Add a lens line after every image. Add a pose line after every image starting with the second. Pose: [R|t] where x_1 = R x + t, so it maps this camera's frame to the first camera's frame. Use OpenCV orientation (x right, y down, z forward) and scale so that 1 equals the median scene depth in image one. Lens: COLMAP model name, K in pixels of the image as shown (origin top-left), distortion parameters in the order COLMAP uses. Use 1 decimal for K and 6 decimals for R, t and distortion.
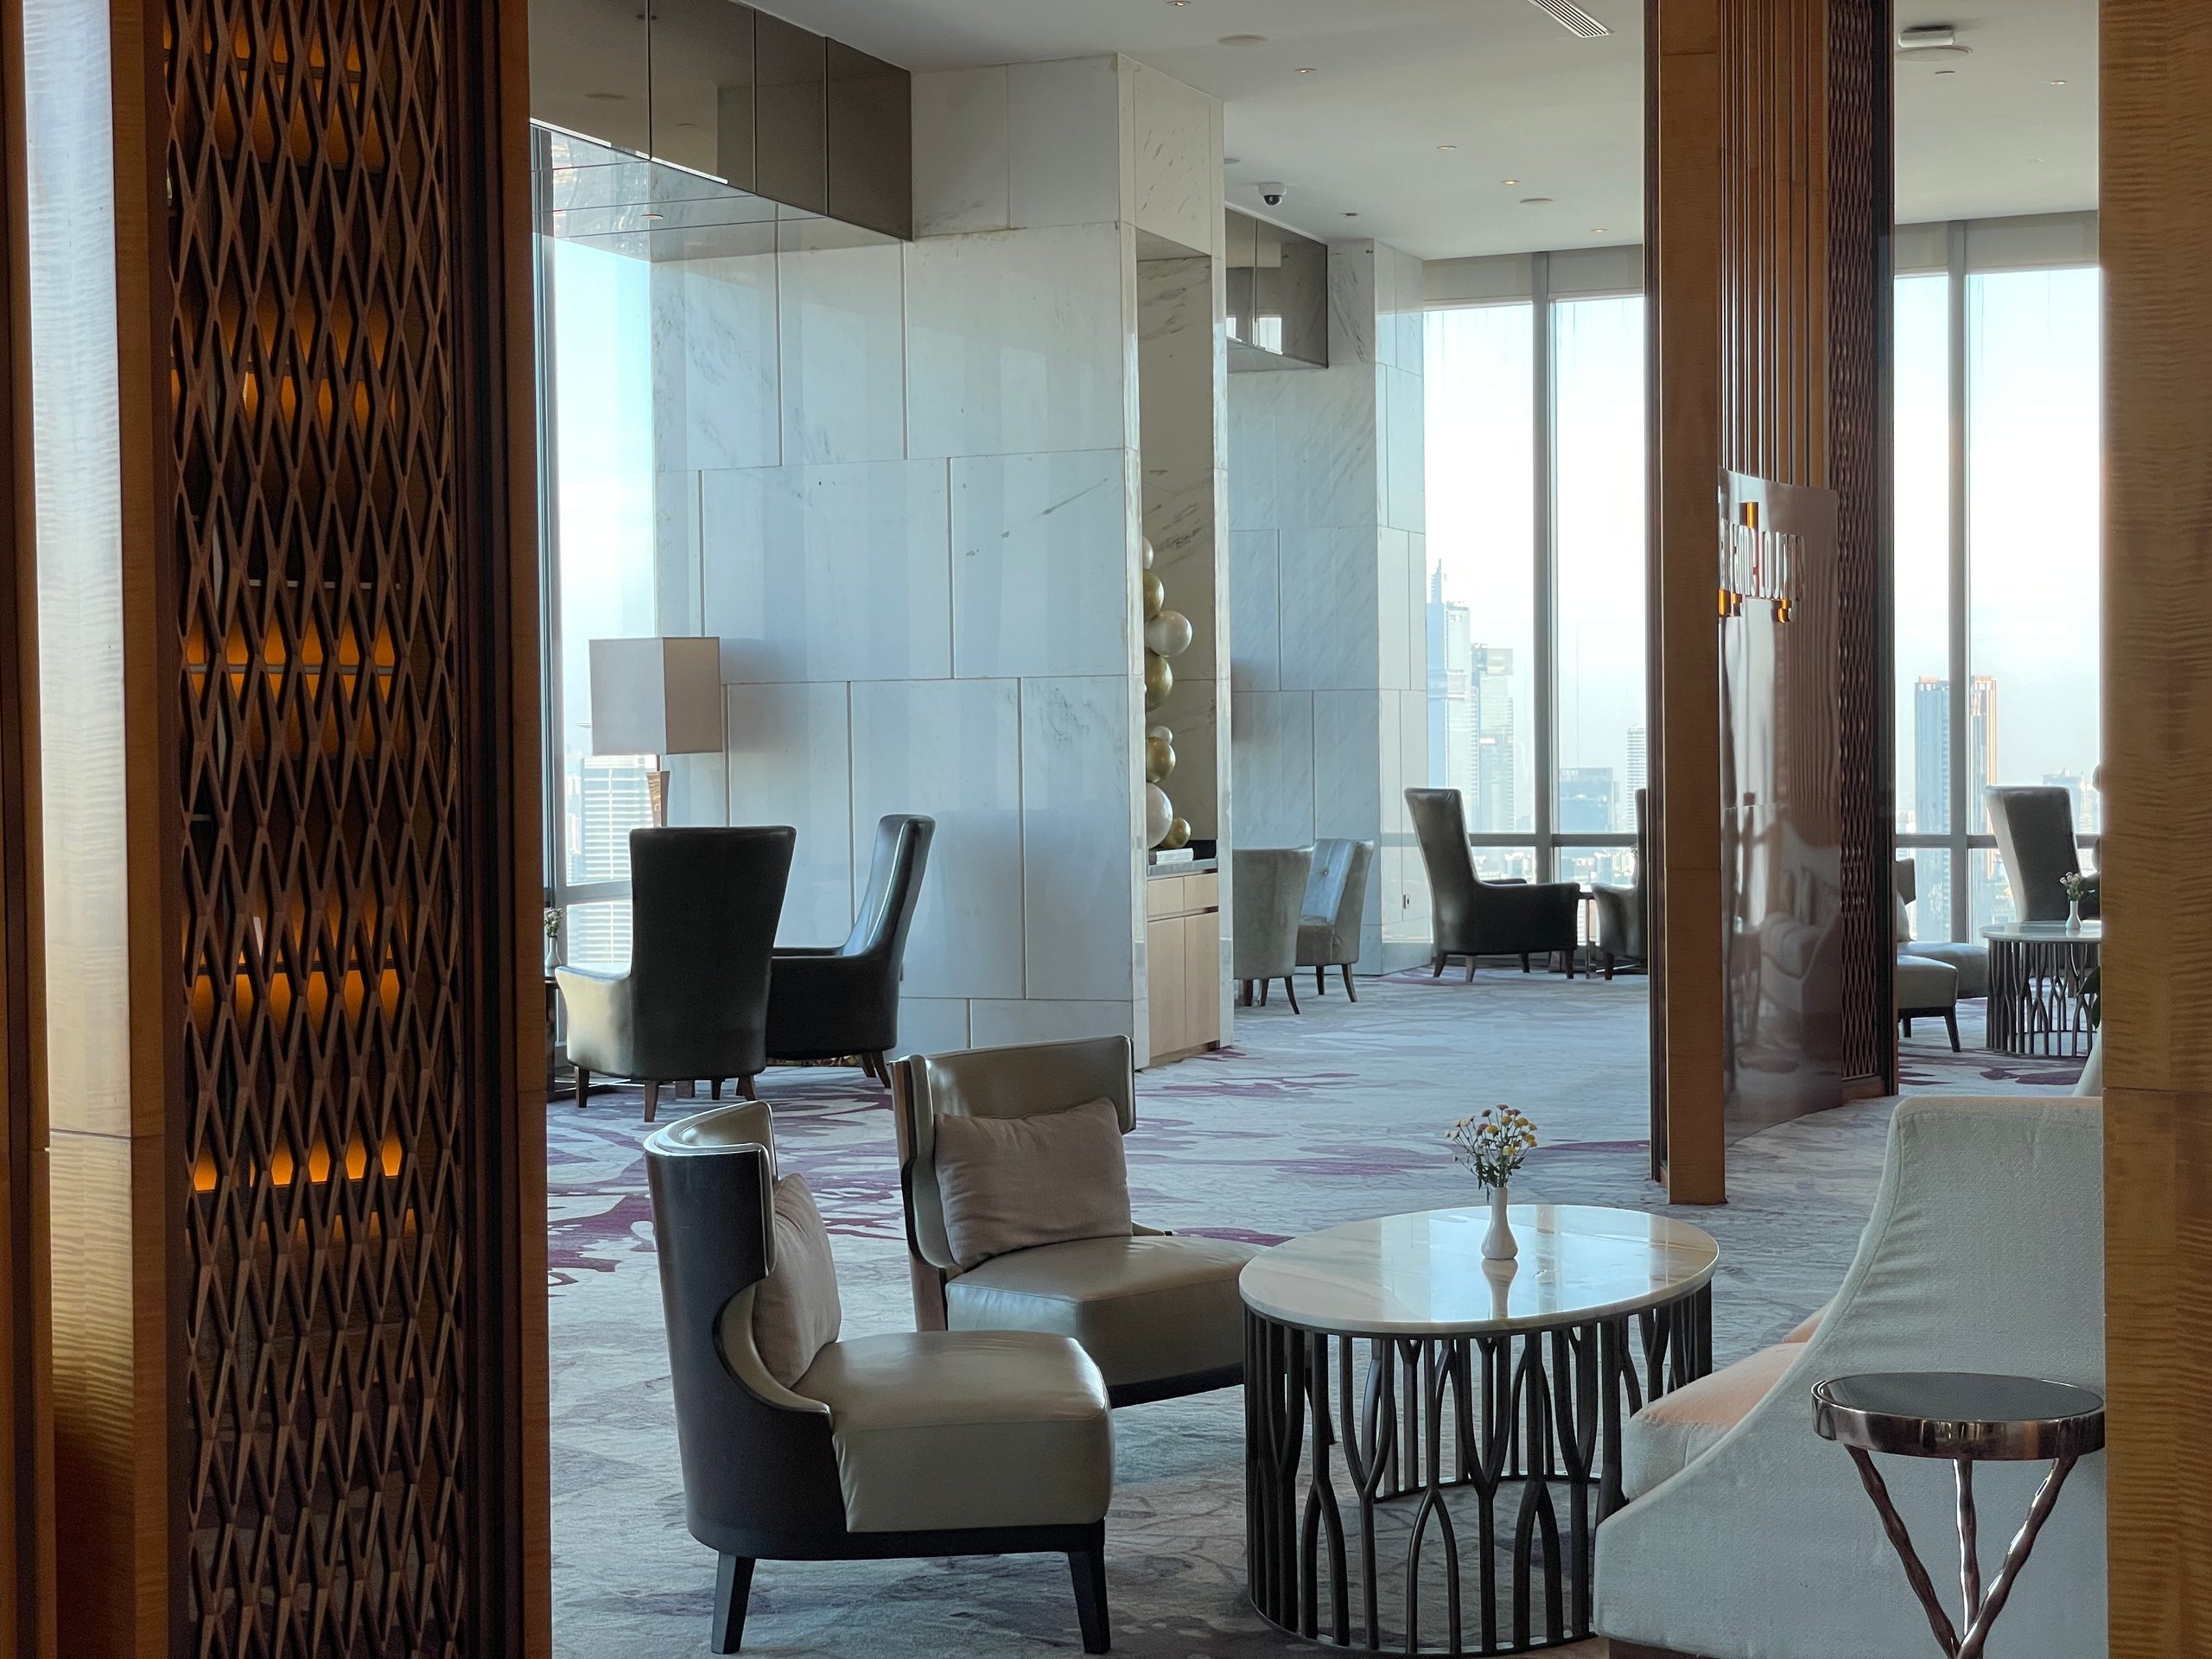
lens RADIAL K [[3331.9, 0, 1103.0], [0, 3331.9, 824.2], [0, 0, 1]] dist [0.042848, 0.000000]
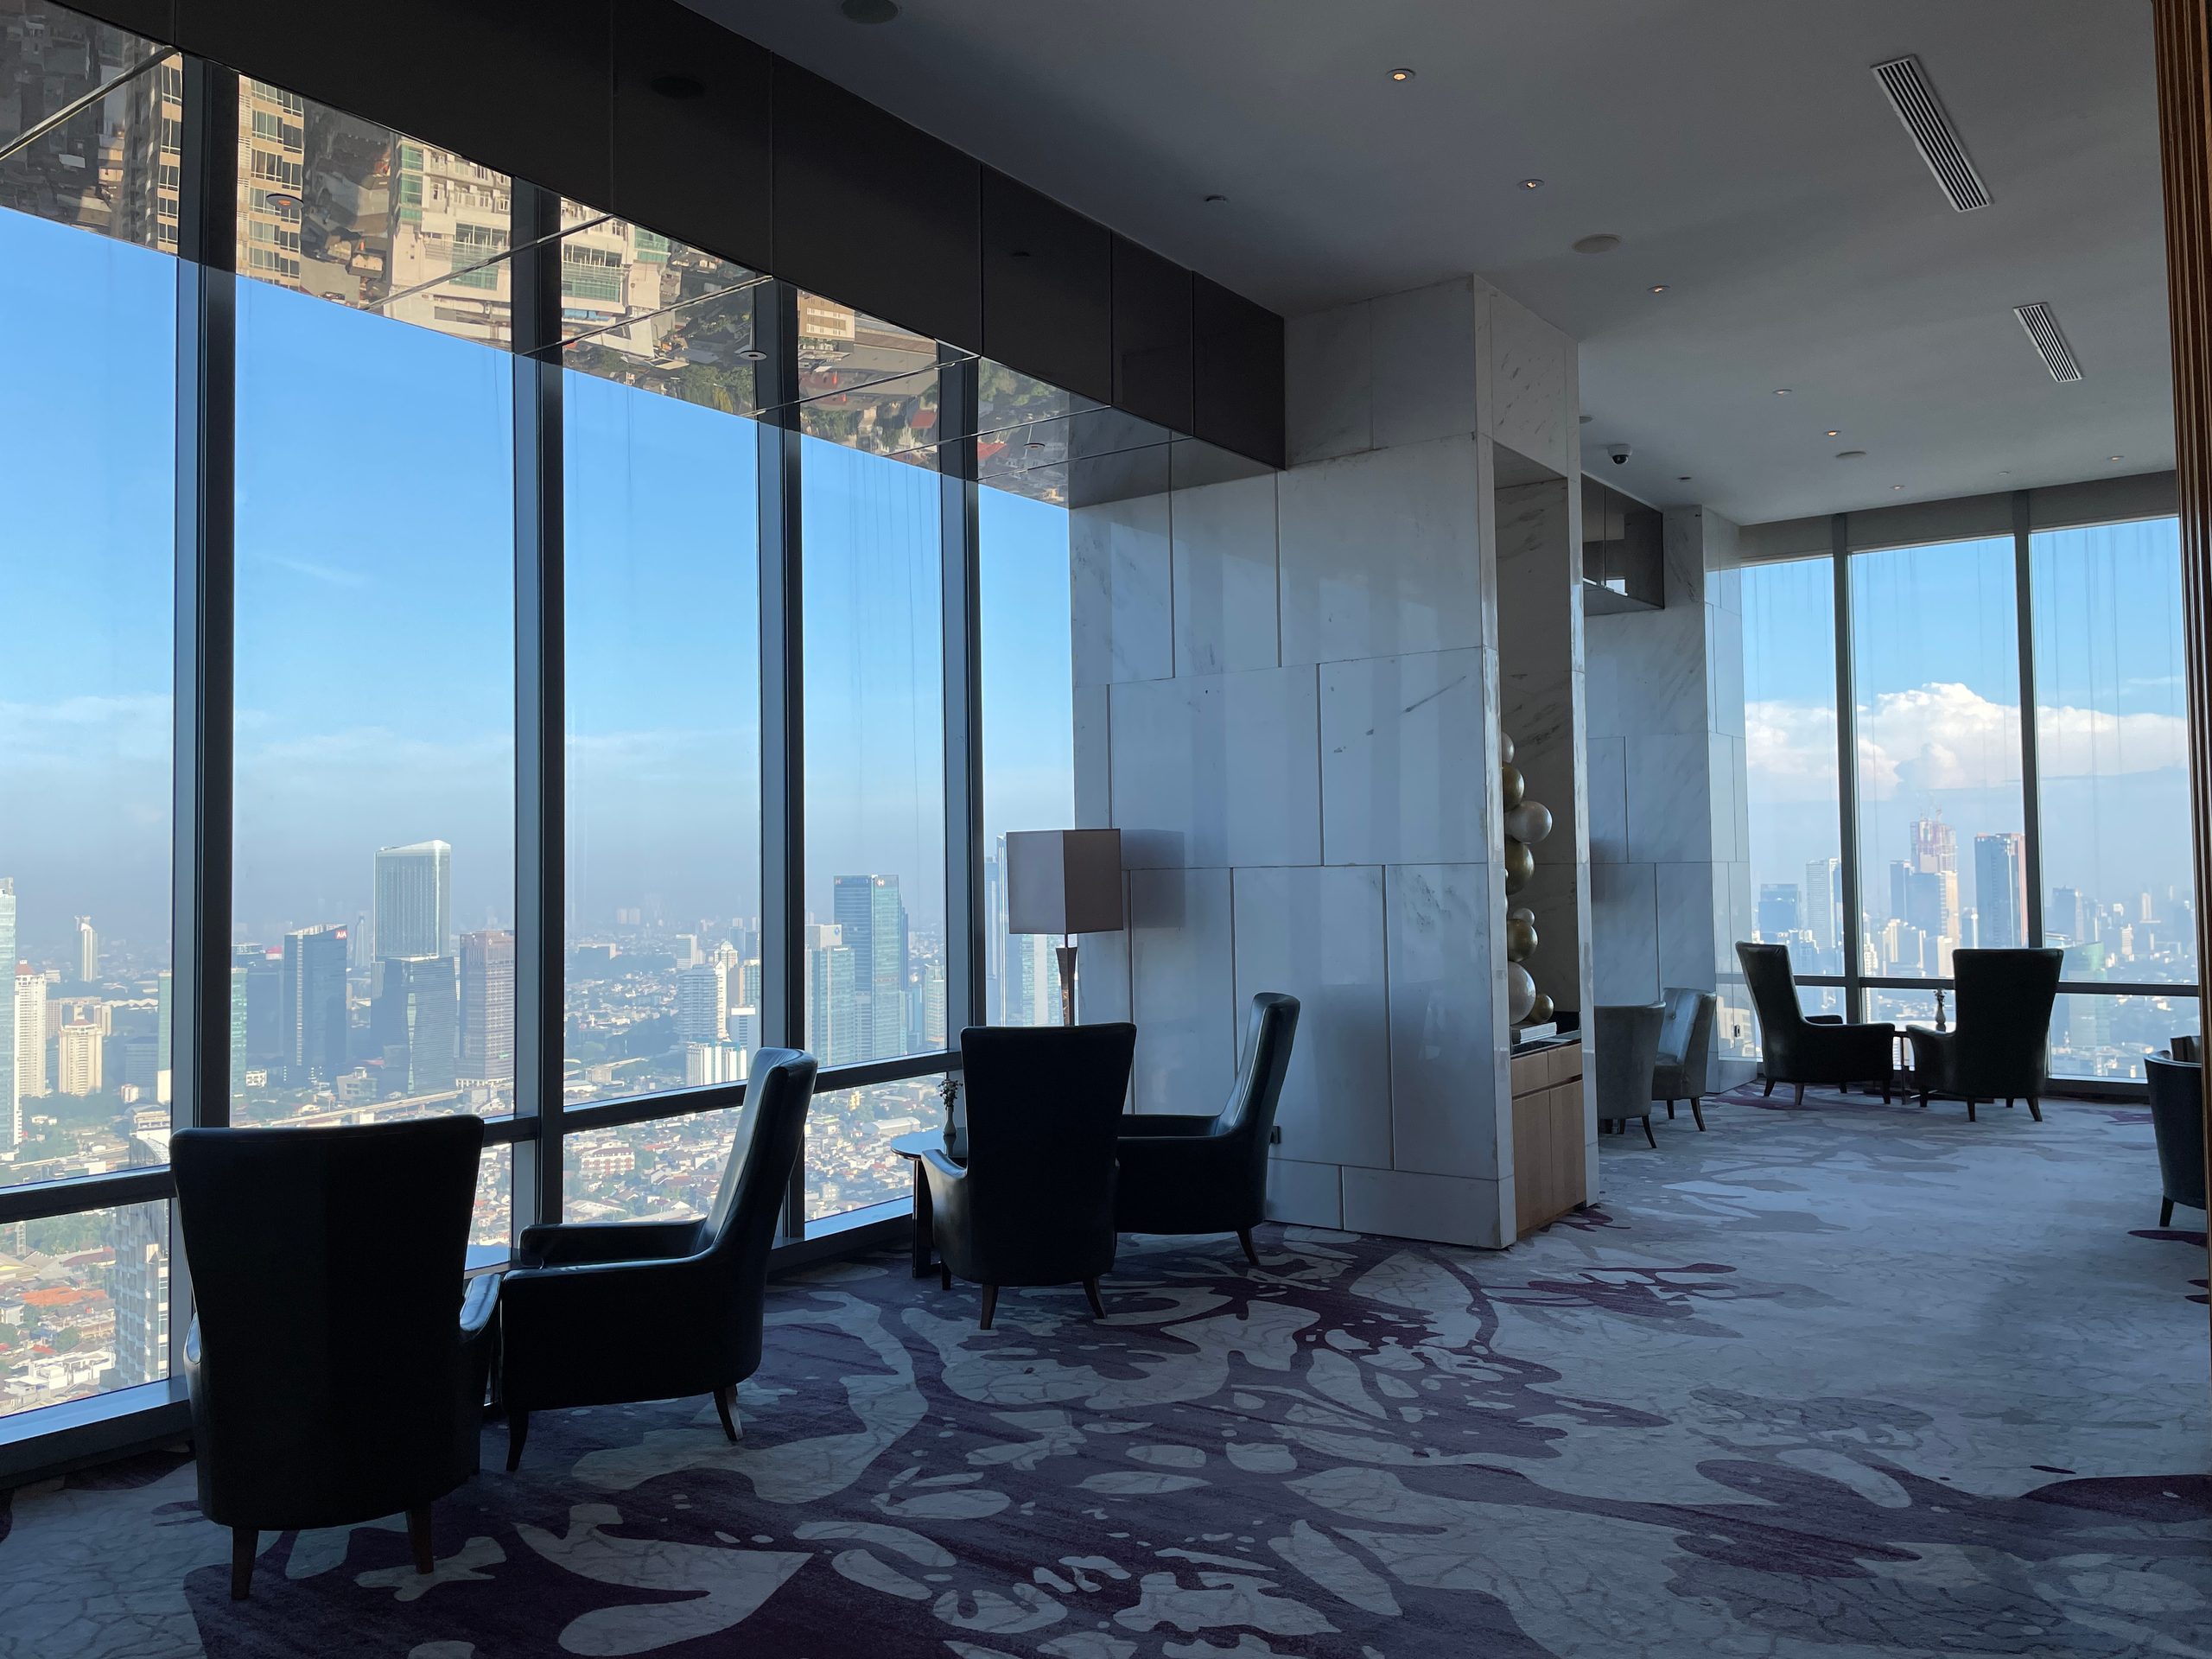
lens RADIAL K [[1693.9, 0, 1123.3], [0, 1693.9, 807.3], [0, 0, 1]] dist [0.066505, -0.011310]
pose [[0.974681, -0.010695, -0.223344, 0.014200], [-0.003255, 0.998071, -0.061998, -0.026826], [0.223576, 0.061156, 0.972766, 0.425723]]
